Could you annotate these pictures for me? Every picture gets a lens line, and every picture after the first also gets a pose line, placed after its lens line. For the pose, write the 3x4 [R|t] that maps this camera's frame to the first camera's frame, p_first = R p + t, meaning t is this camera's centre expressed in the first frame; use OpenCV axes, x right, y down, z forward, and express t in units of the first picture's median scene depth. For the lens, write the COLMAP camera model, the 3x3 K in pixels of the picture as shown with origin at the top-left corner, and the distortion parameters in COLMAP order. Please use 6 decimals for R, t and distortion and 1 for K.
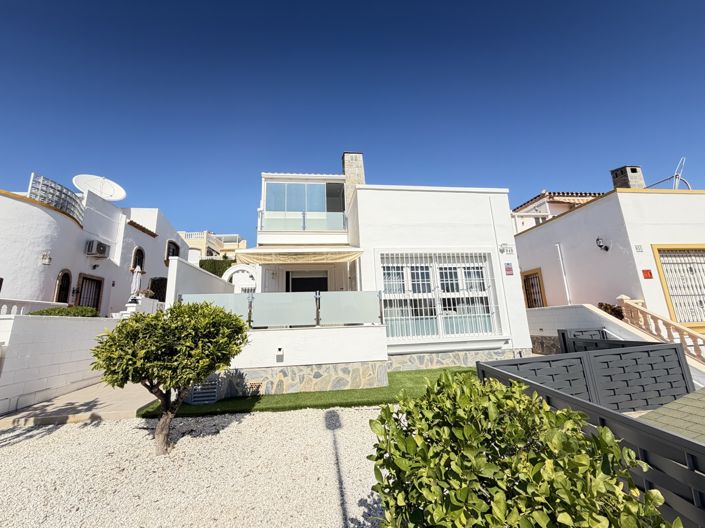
lens RADIAL K [[280.3, 0, 350.7], [0, 280.3, 263.1], [0, 0, 1]] dist [0.001564, -0.000457]
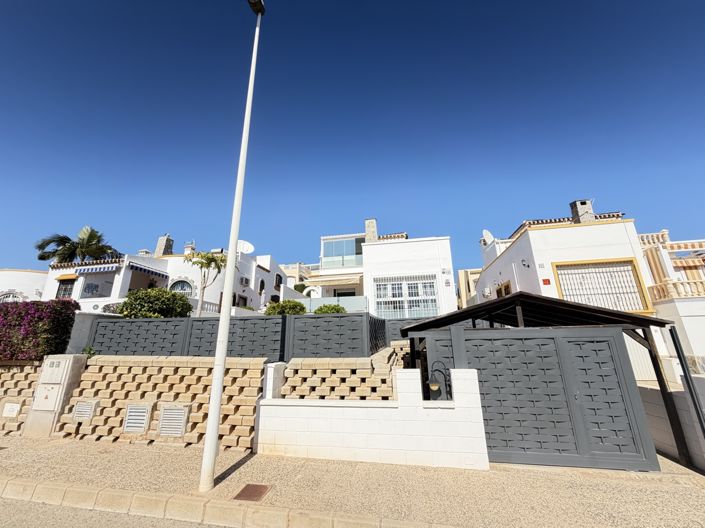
lens RADIAL K [[280.3, 0, 350.5], [0, 280.3, 263.1], [0, 0, 1]] dist [0.001564, -0.000457]
pose [[0.953706, -0.066240, -0.293354, 0.470229], [0.045098, 0.995912, -0.078264, 0.008251], [0.297339, 0.061411, 0.952795, -0.820488]]
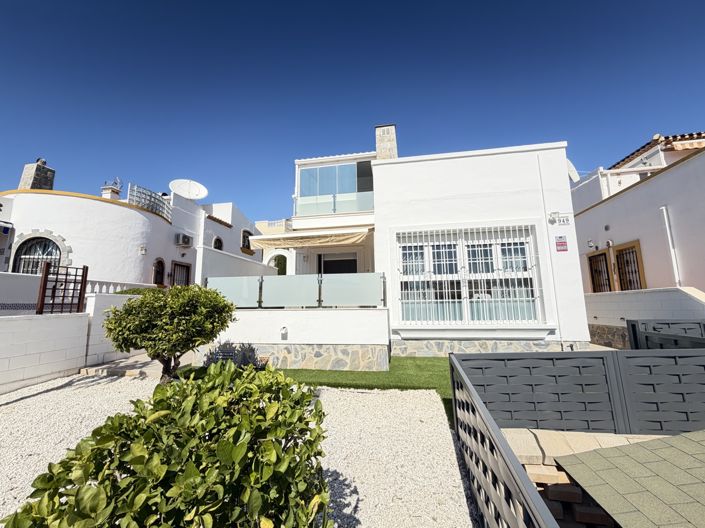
lens RADIAL K [[280.3, 0, 350.8], [0, 280.3, 262.7], [0, 0, 1]] dist [0.001564, -0.000457]
pose [[0.956229, -0.020874, -0.291873, 0.203029], [0.040362, 0.997327, 0.060909, 0.002241], [0.289822, -0.070023, 0.954516, 0.046084]]
